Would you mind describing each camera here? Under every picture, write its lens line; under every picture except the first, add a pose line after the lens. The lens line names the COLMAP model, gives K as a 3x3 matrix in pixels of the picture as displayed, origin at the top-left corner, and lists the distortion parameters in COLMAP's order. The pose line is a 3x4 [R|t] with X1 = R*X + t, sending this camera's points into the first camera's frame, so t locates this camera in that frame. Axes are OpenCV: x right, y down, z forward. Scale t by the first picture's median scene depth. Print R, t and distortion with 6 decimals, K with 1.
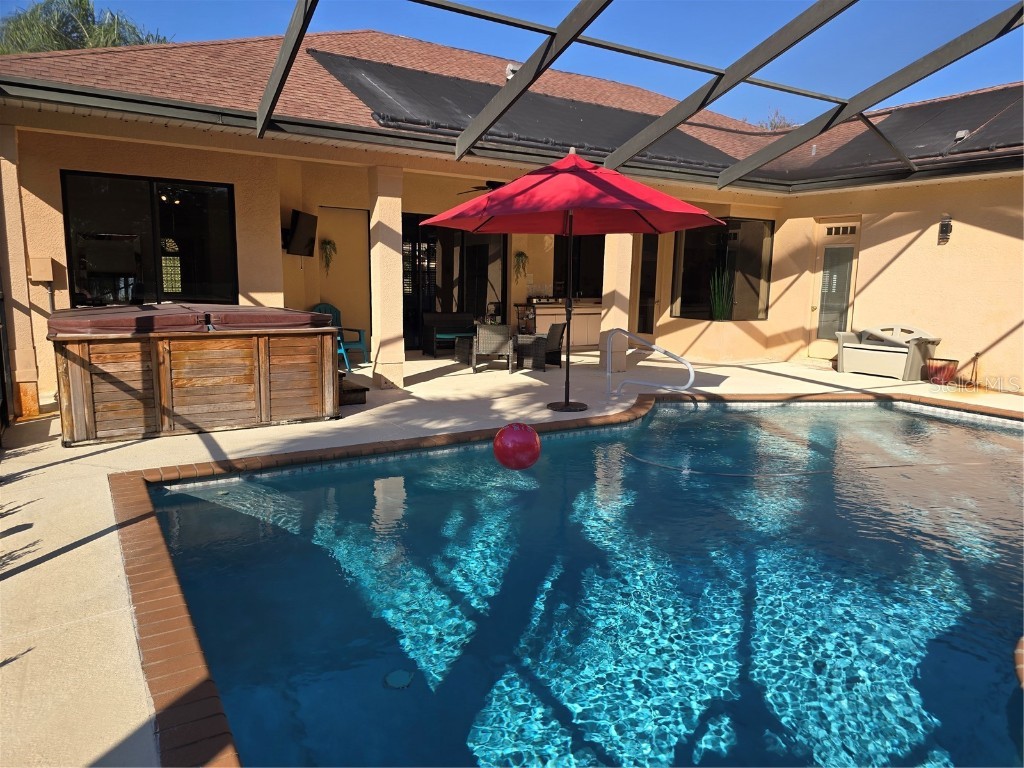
lens RADIAL K [[700.9, 0, 512.9], [0, 700.9, 380.5], [0, 0, 1]] dist [0.073147, -0.069124]
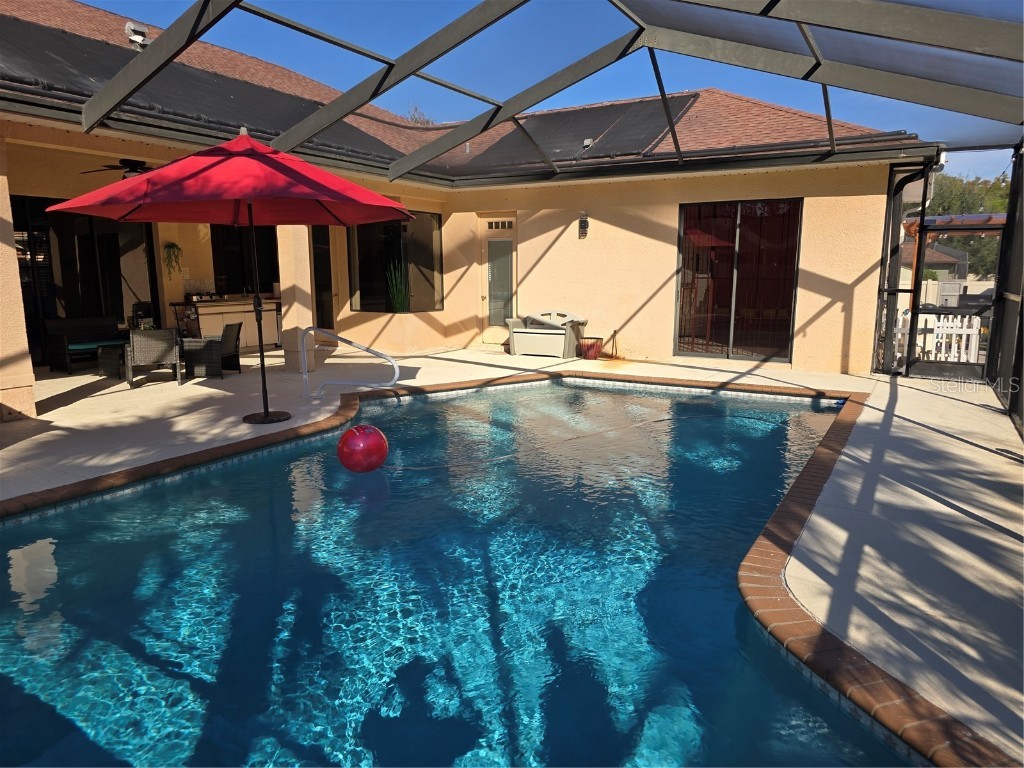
lens RADIAL K [[700.4, 0, 512.5], [0, 700.4, 387.1], [0, 0, 1]] dist [0.079405, -0.079670]
pose [[0.887007, -0.097240, 0.451401, -0.040359], [0.086910, 0.995261, 0.043617, -0.011416], [-0.453504, 0.000543, 0.891254, 0.038463]]
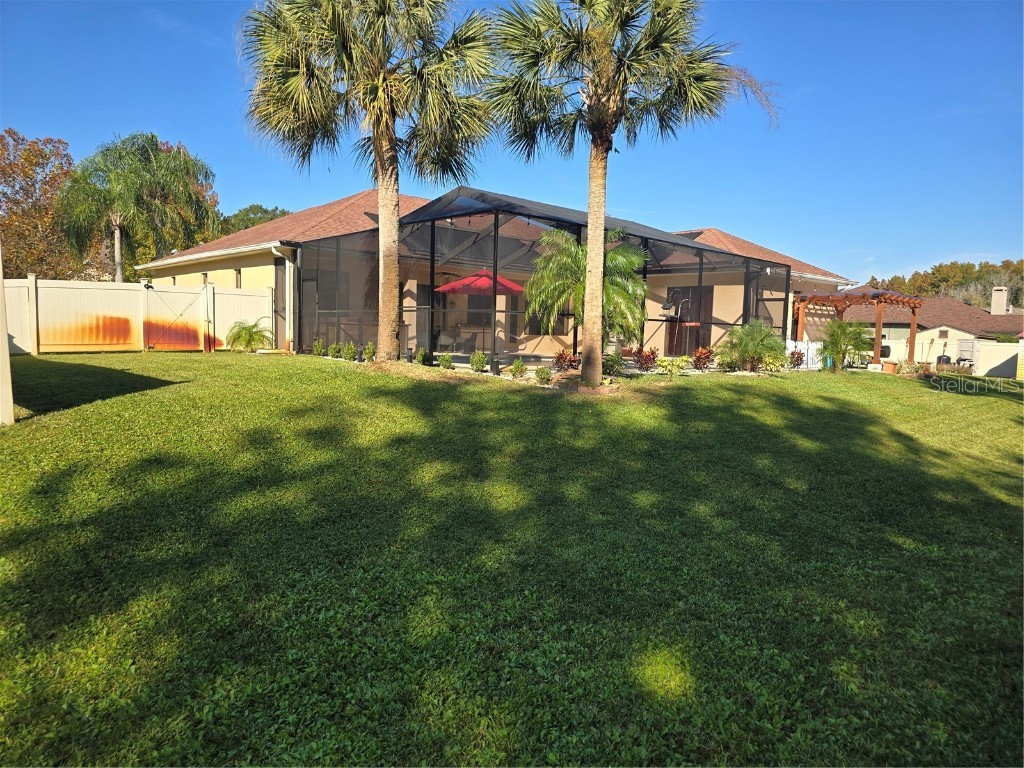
lens RADIAL K [[700.4, 0, 512.5], [0, 700.4, 387.1], [0, 0, 1]] dist [0.079405, -0.079670]
pose [[0.984835, -0.004369, 0.173439, -0.253019], [0.014939, 0.998105, -0.059687, 0.281520], [-0.172850, 0.061373, 0.983034, -1.511347]]
